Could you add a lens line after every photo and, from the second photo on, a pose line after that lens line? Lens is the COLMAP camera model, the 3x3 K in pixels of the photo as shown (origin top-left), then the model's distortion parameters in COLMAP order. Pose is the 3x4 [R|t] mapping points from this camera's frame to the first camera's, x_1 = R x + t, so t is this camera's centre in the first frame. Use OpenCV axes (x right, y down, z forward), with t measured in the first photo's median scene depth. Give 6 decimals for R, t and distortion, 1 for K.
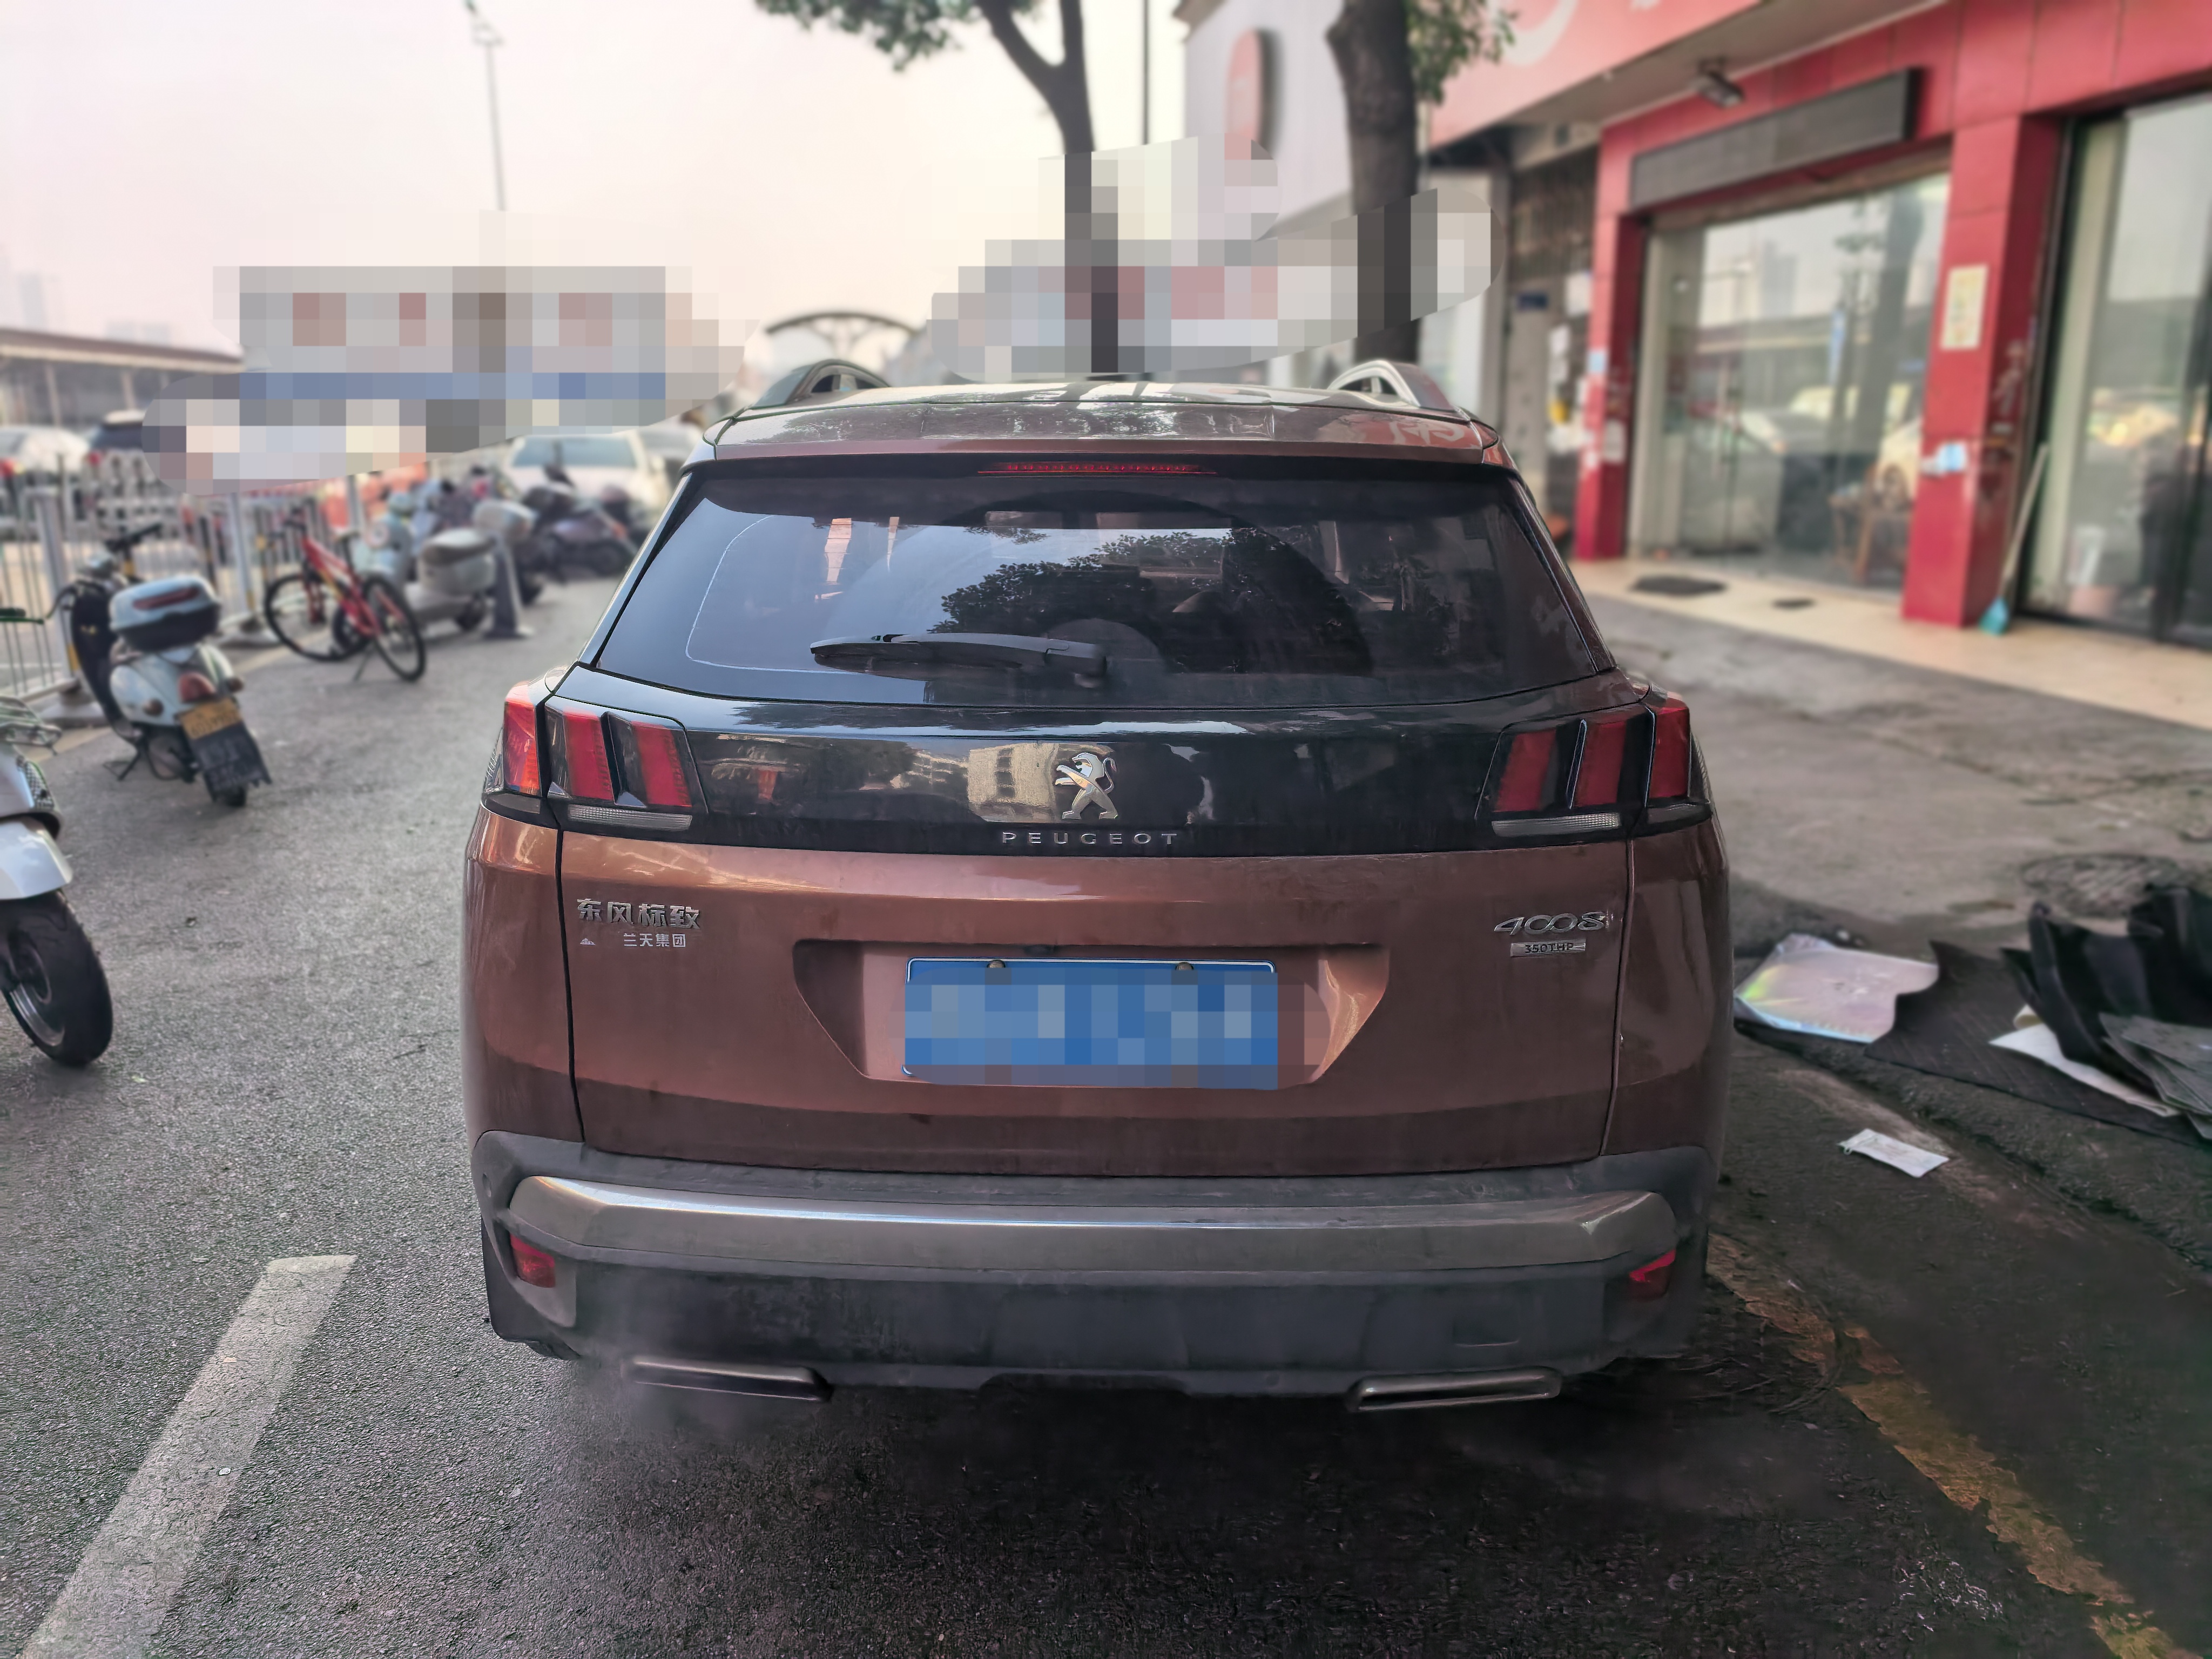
lens RADIAL K [[1556.2, 0, 1094.9], [0, 1556.2, 829.7], [0, 0, 1]] dist [0.024486, -0.028905]
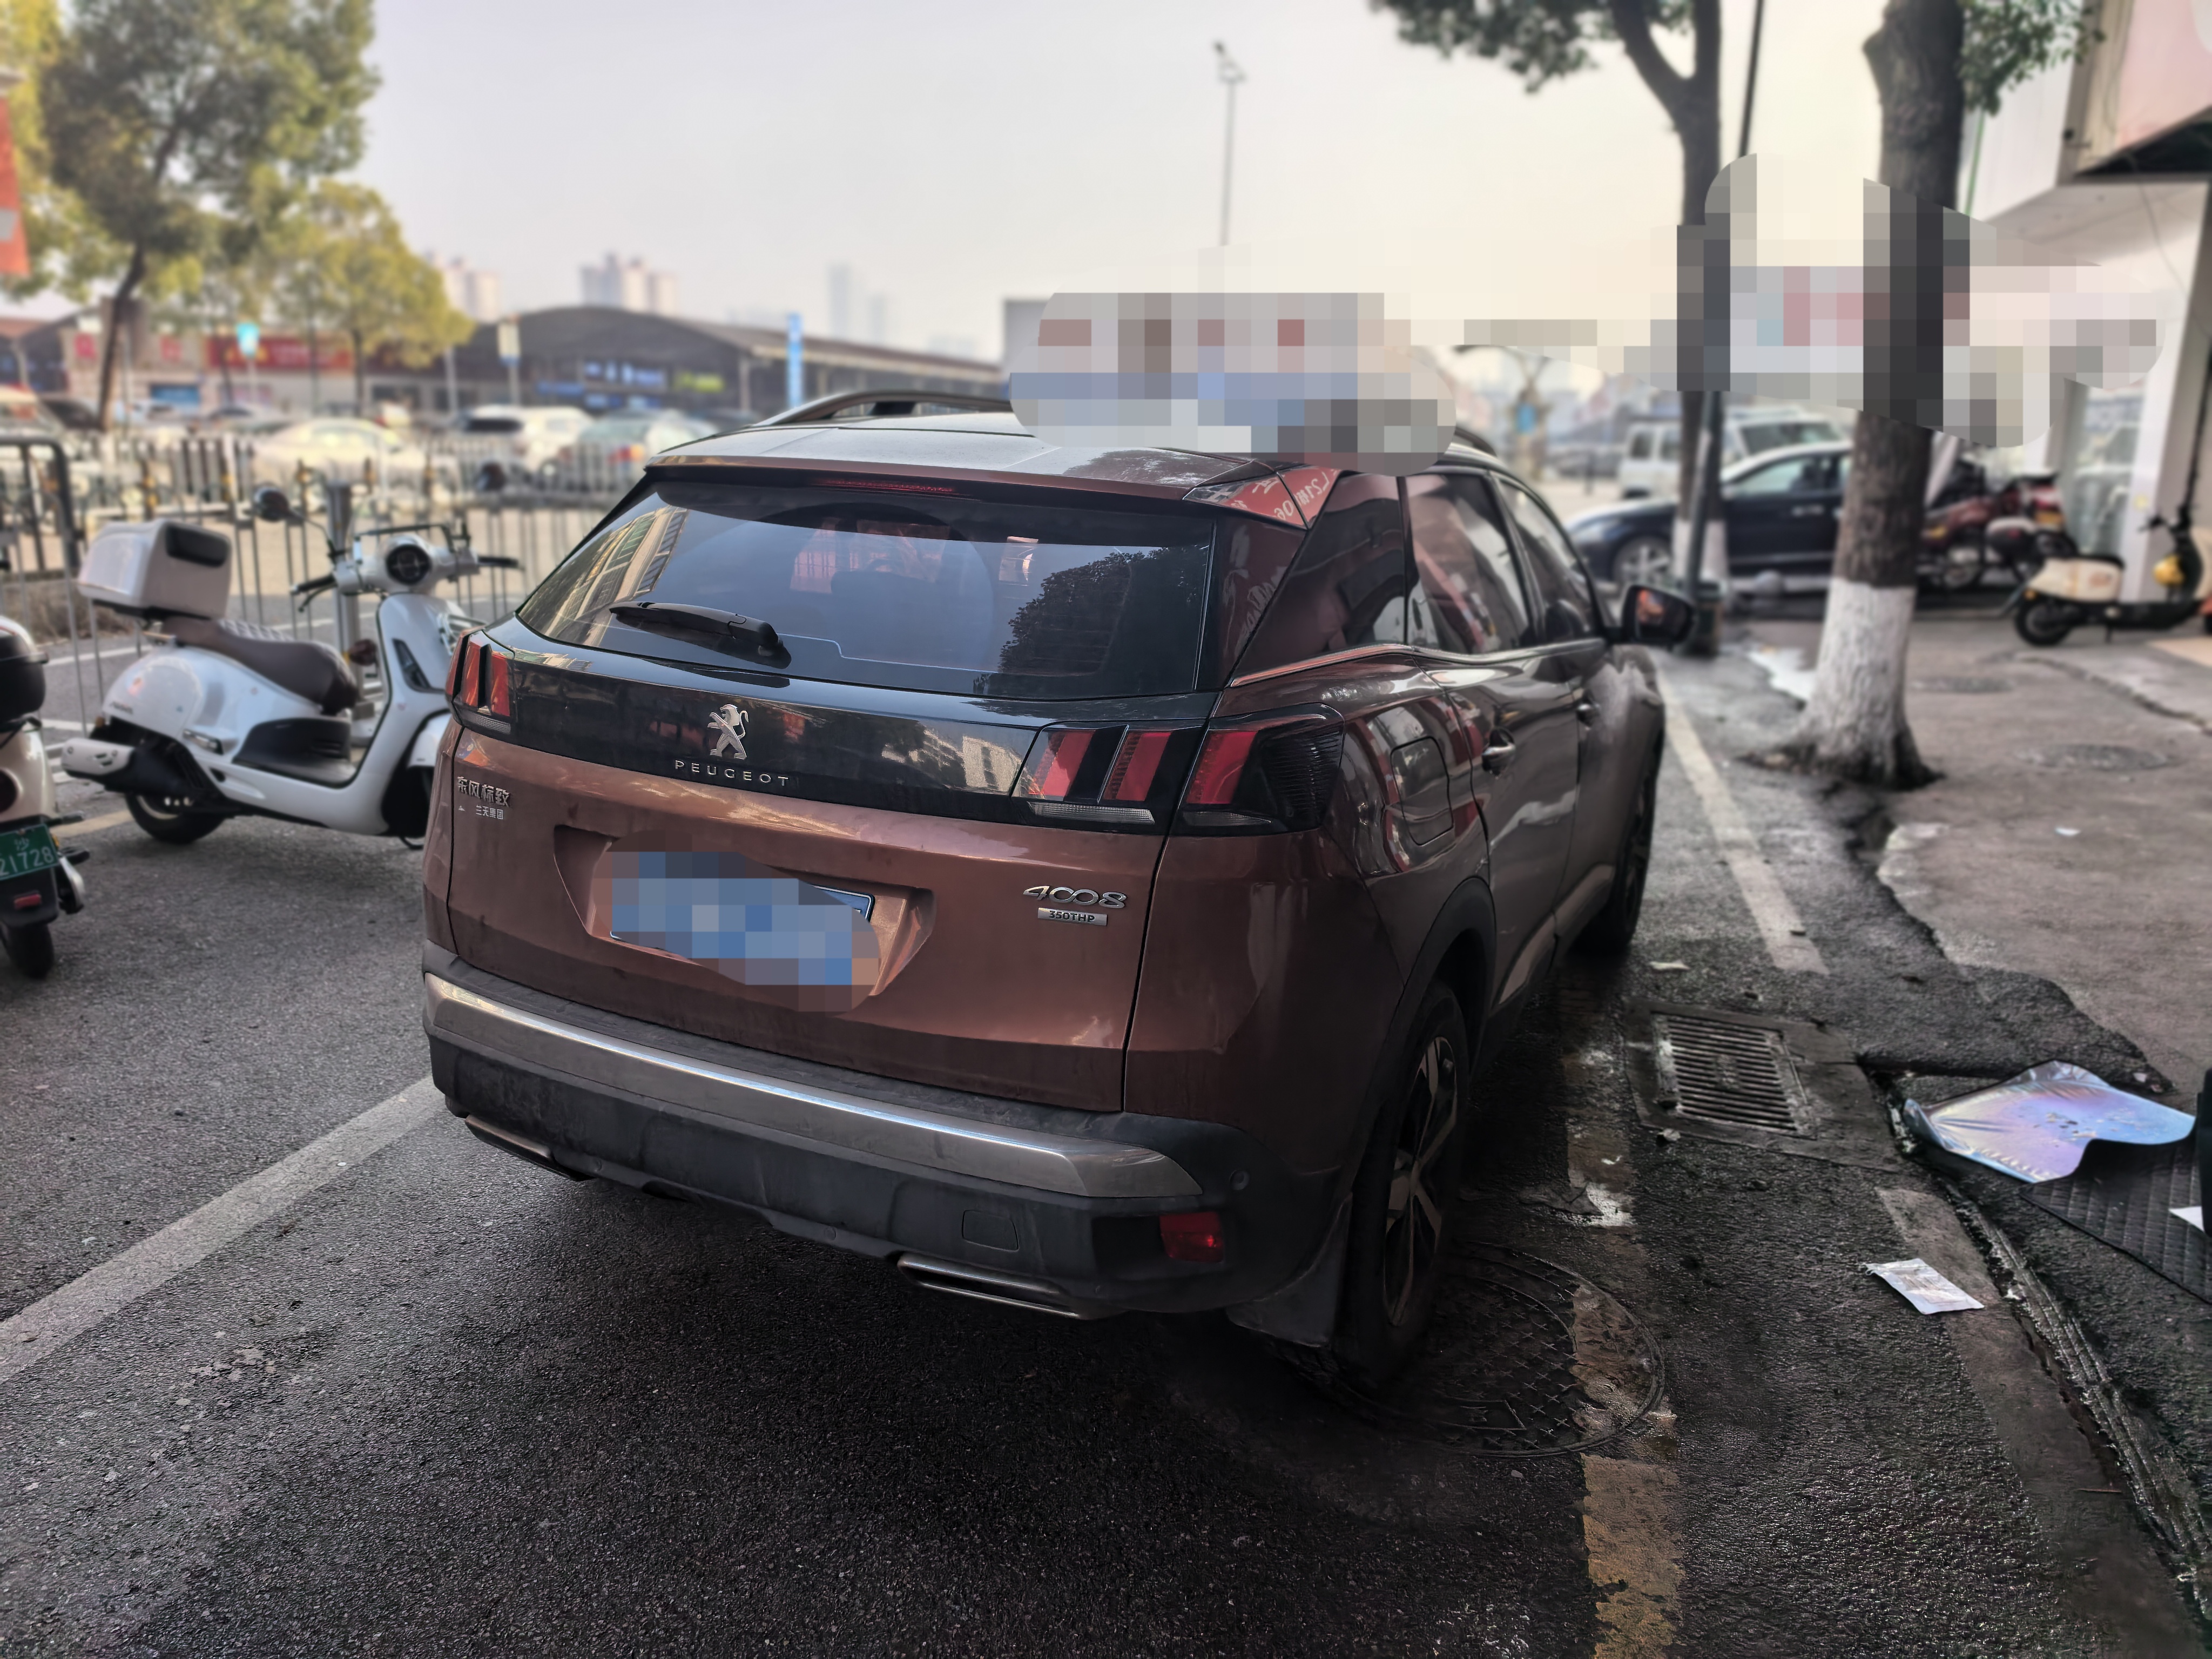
lens RADIAL K [[1556.2, 0, 1116.9], [0, 1556.2, 842.7], [0, 0, 1]] dist [0.024486, -0.028905]
pose [[0.910168, 0.136047, -0.391262, 0.168800], [-0.137139, 0.990229, 0.025299, -0.002798], [0.390880, 0.030631, 0.919932, -0.010134]]
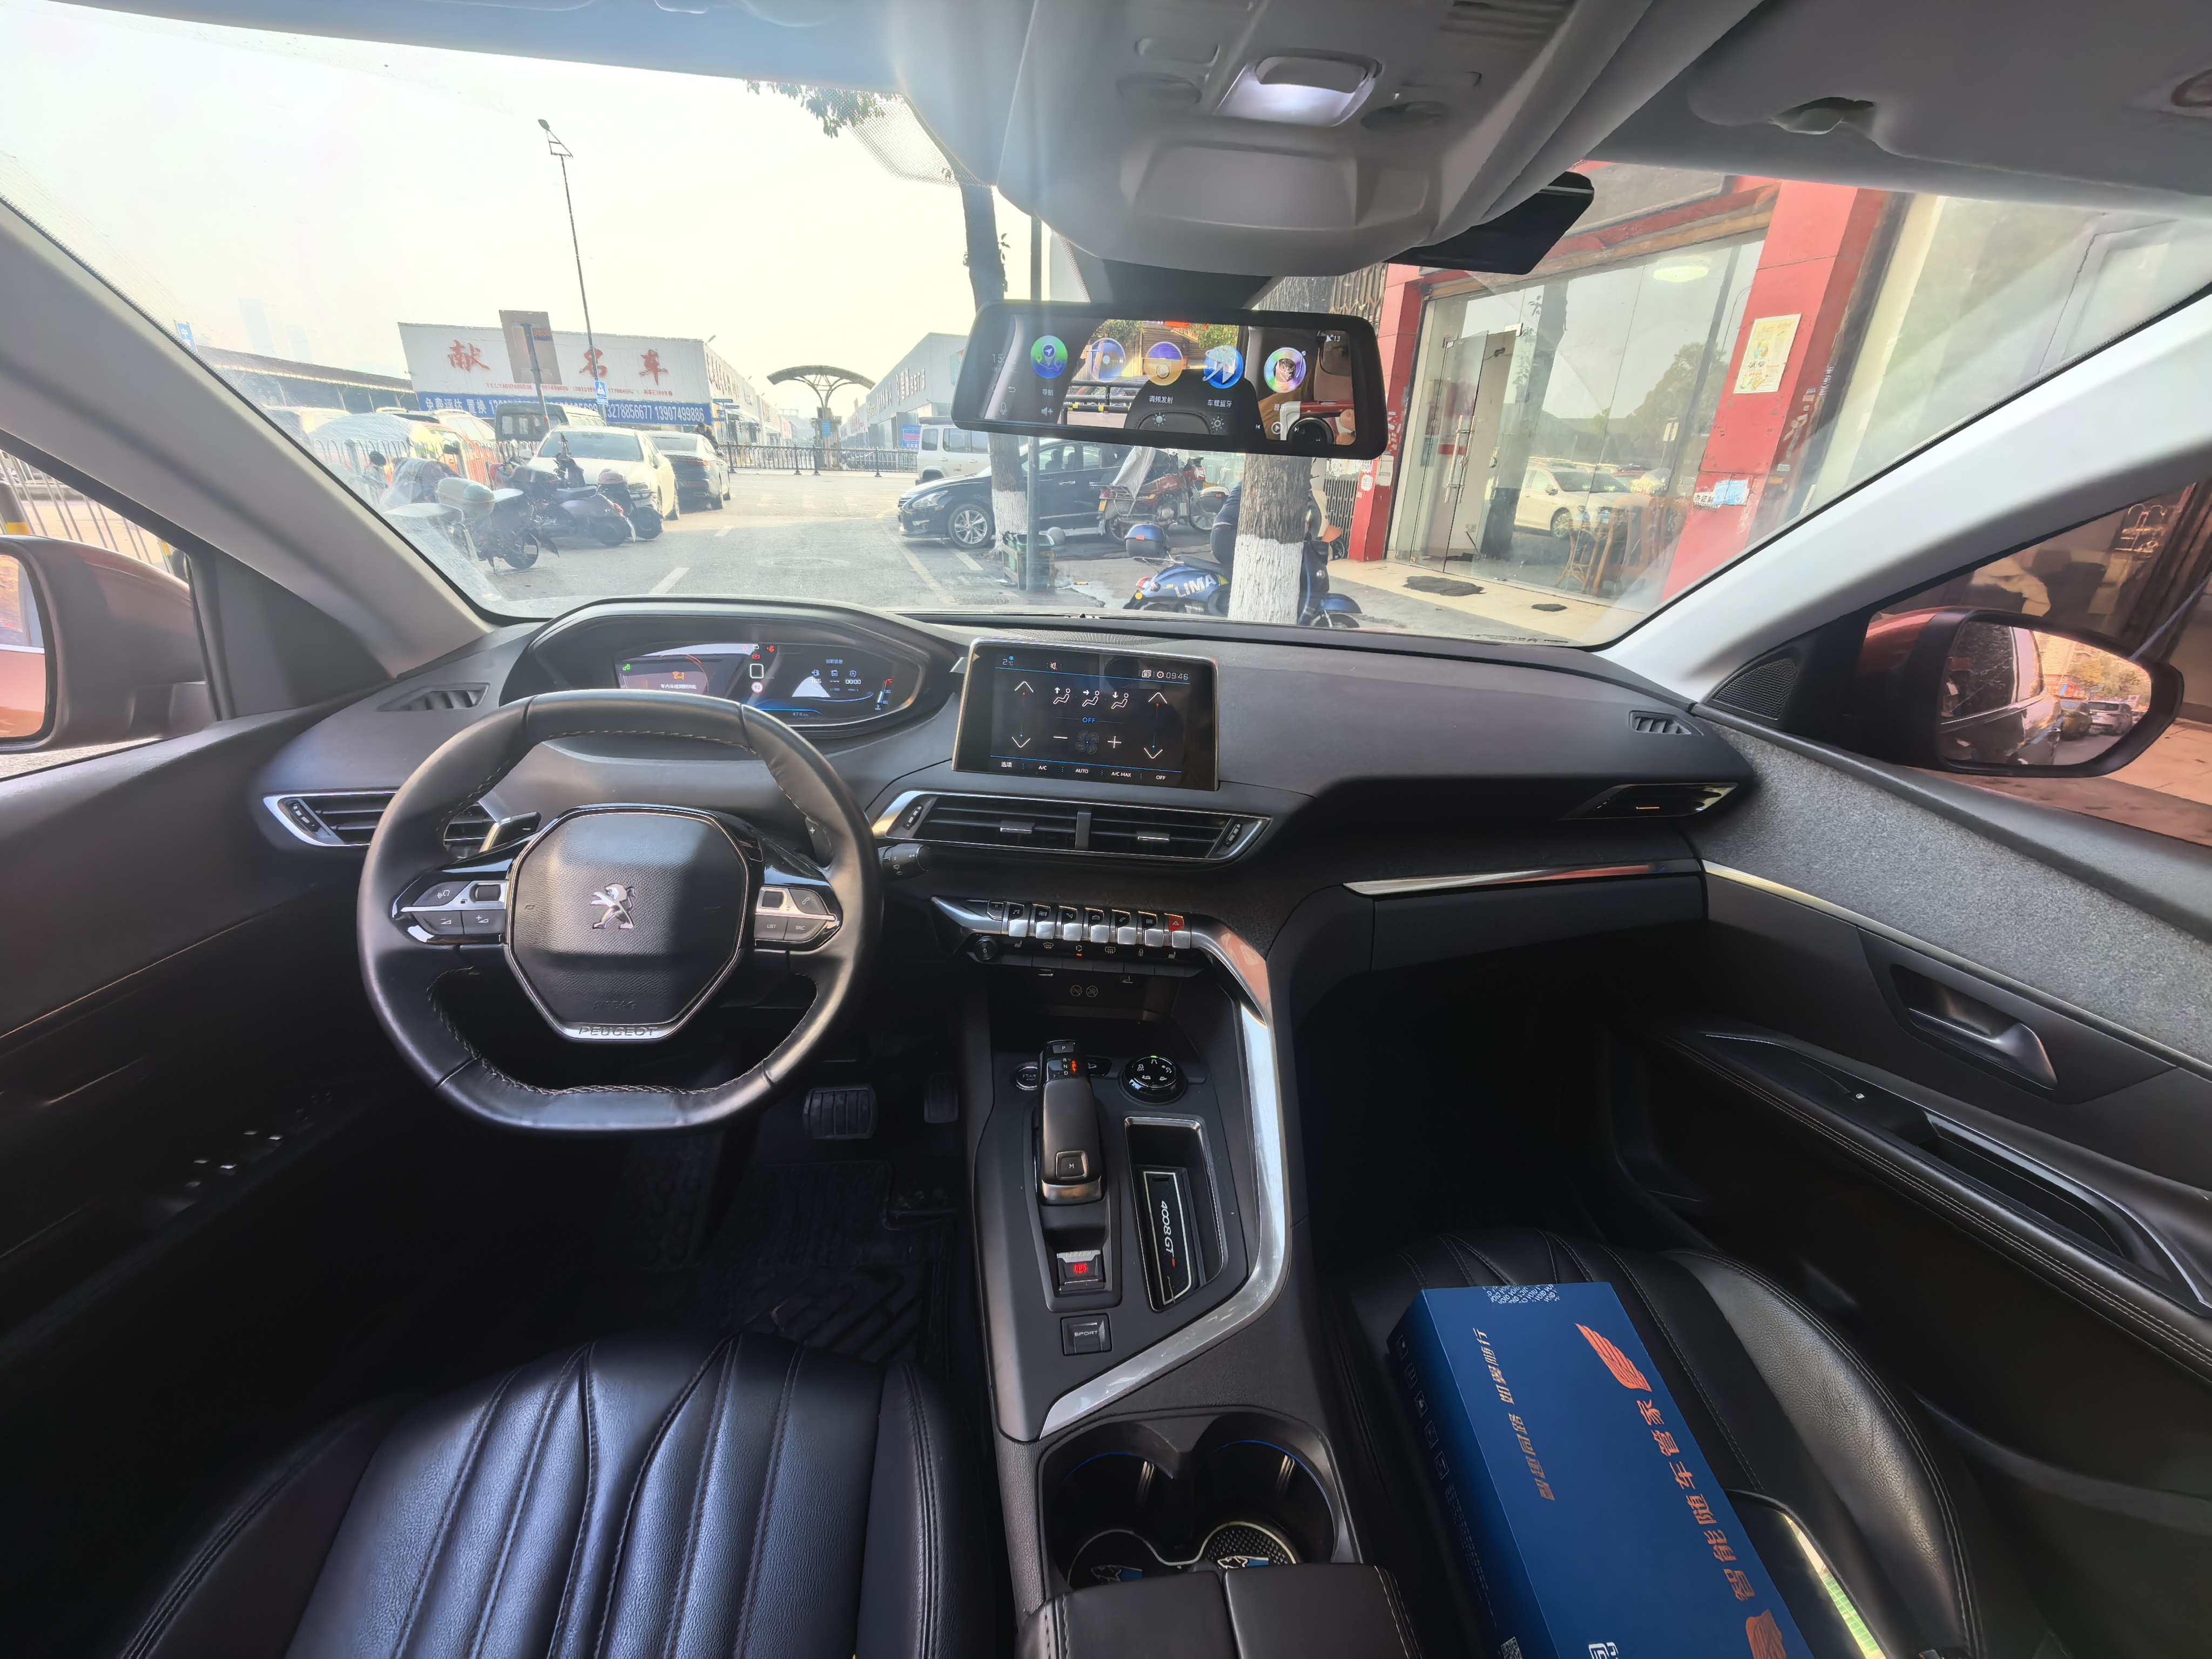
lens RADIAL K [[831.4, 0, 1105.1], [0, 831.4, 833.6], [0, 0, 1]] dist [-0.010064, 0.000014]
pose [[0.990176, -0.011310, 0.139371, -0.013991], [-0.012097, 0.986057, 0.165965, -0.088152], [-0.139305, -0.166020, 0.976233, 0.448787]]
